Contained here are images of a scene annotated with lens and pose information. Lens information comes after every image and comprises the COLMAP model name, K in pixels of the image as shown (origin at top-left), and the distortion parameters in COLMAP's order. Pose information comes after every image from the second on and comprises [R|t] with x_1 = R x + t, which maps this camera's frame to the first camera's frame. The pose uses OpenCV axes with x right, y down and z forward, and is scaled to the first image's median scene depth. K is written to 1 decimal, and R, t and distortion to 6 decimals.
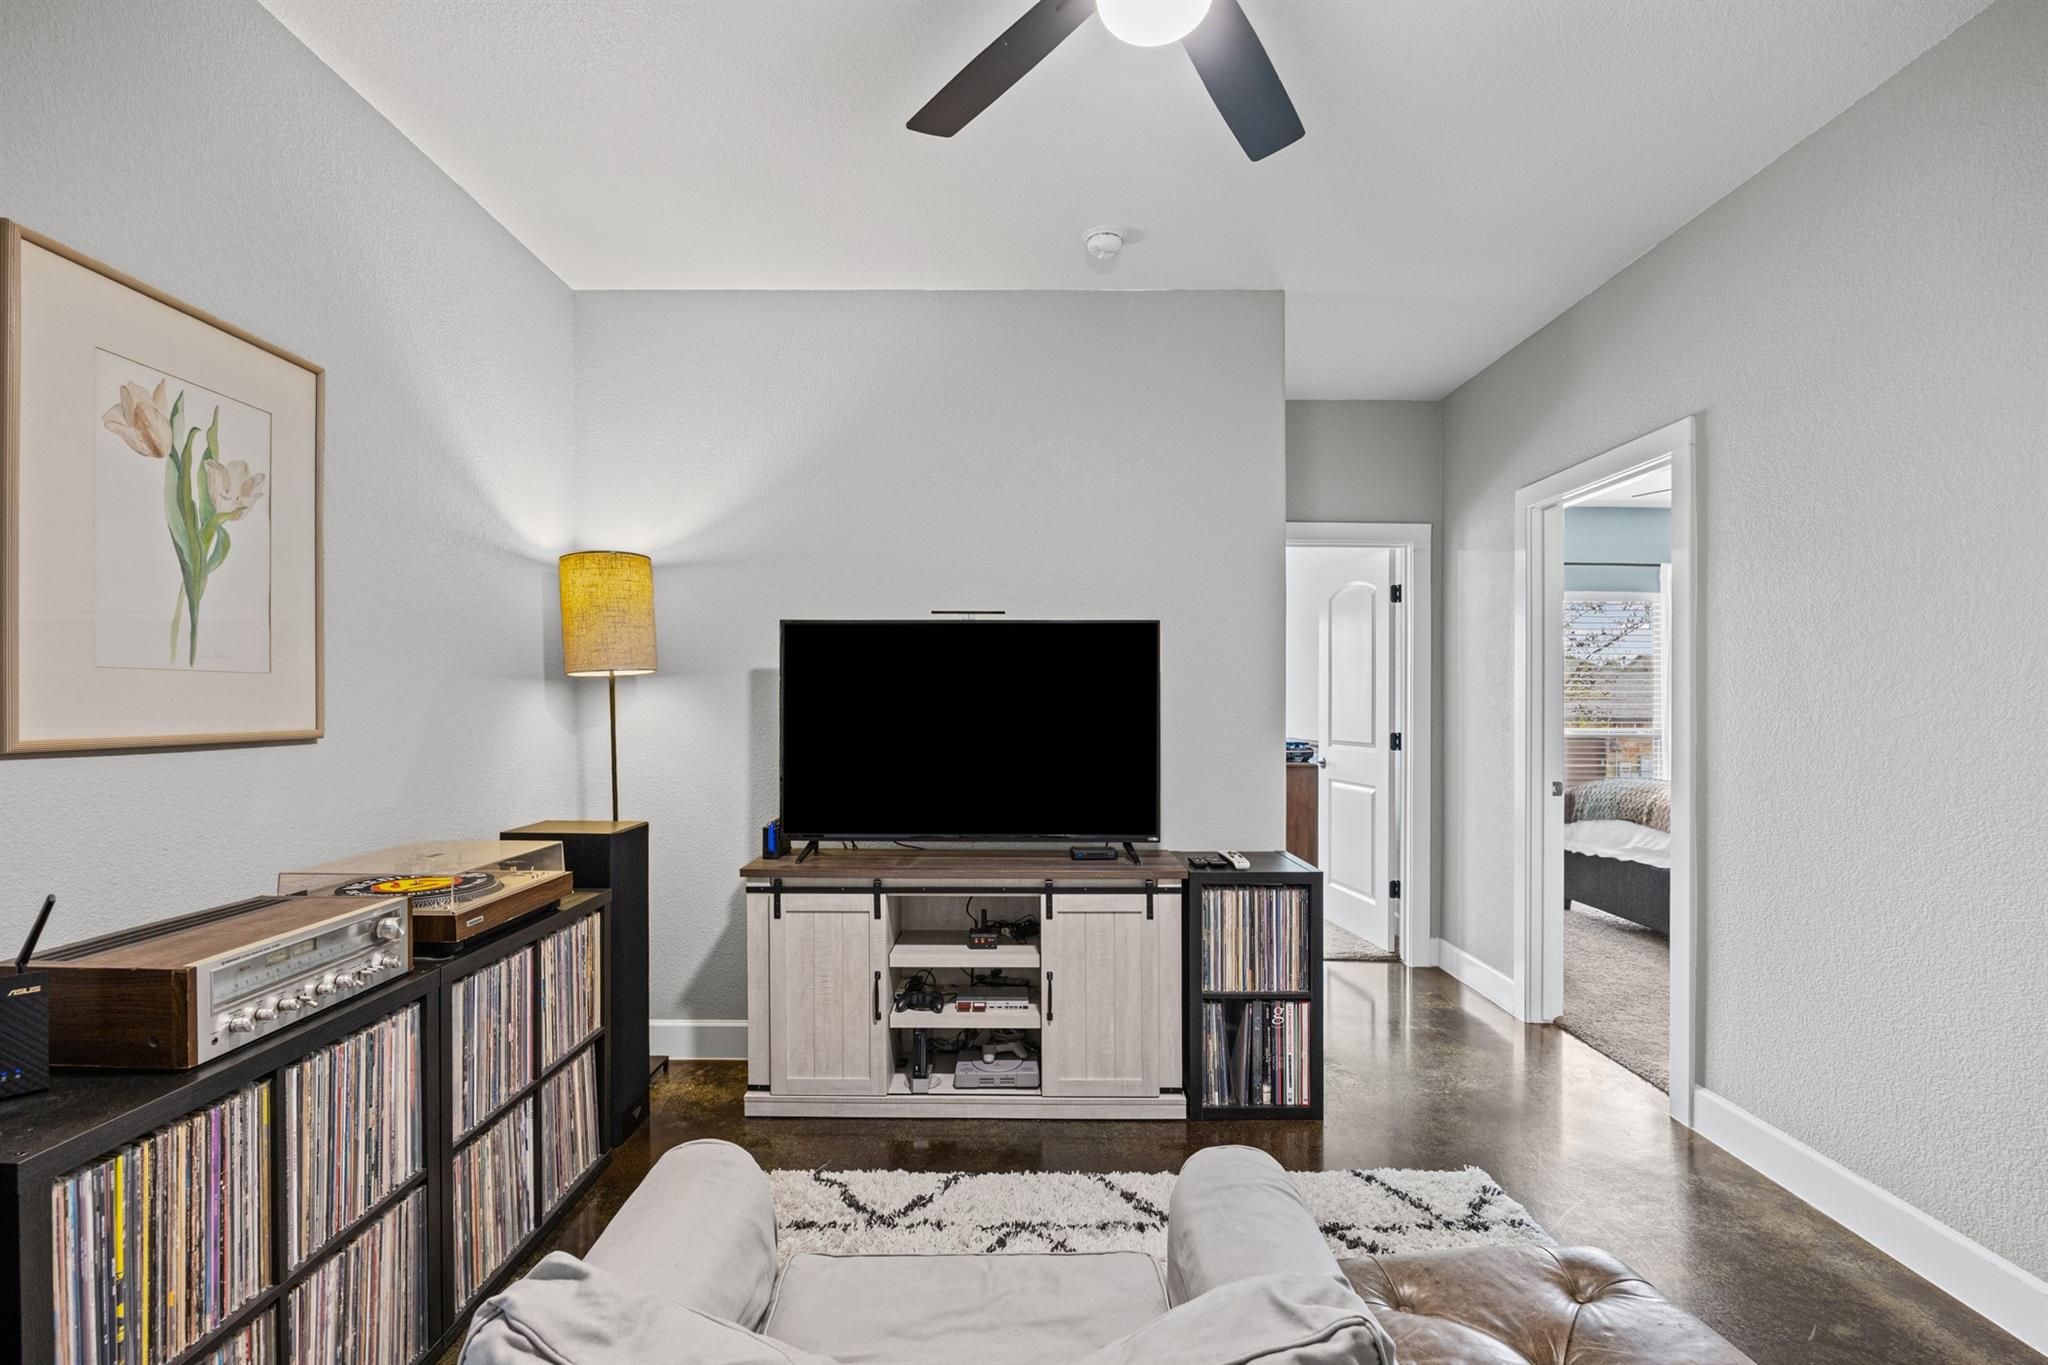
lens RADIAL K [[944.5, 0, 1020.9], [0, 944.5, 699.2], [0, 0, 1]] dist [-0.001022, -0.000280]
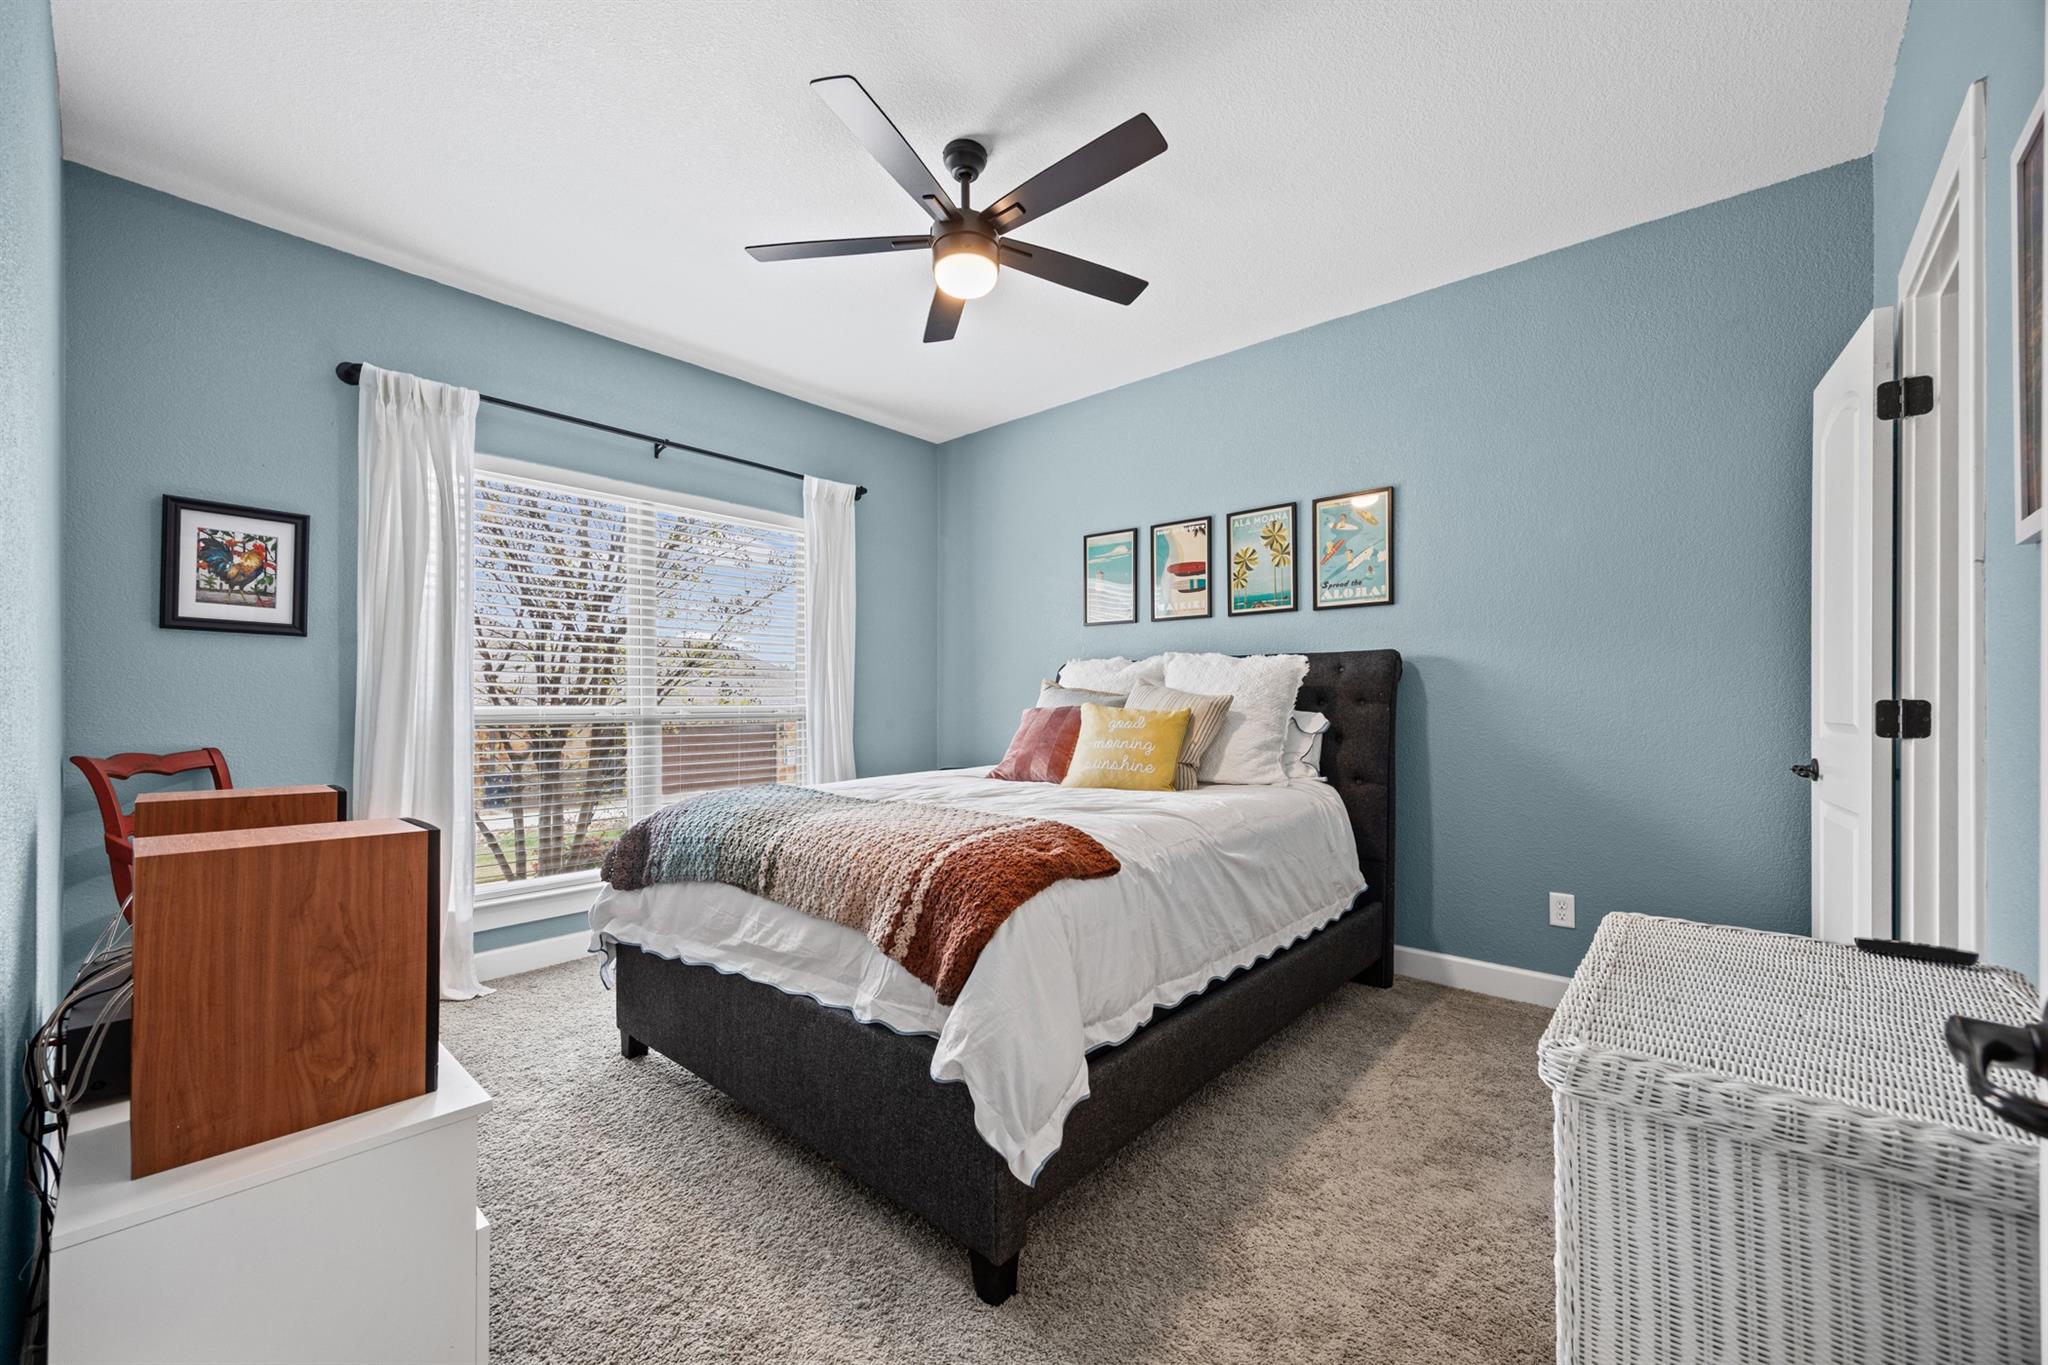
lens RADIAL K [[792.2, 0, 1024.5], [0, 792.2, 691.3], [0, 0, 1]] dist [-0.002570, 0.000022]
pose [[0.659719, 0.002387, 0.751509, 0.717978], [0.004181, 0.999968, -0.006846, 0.053874], [-0.751501, 0.007659, 0.659688, 1.020679]]
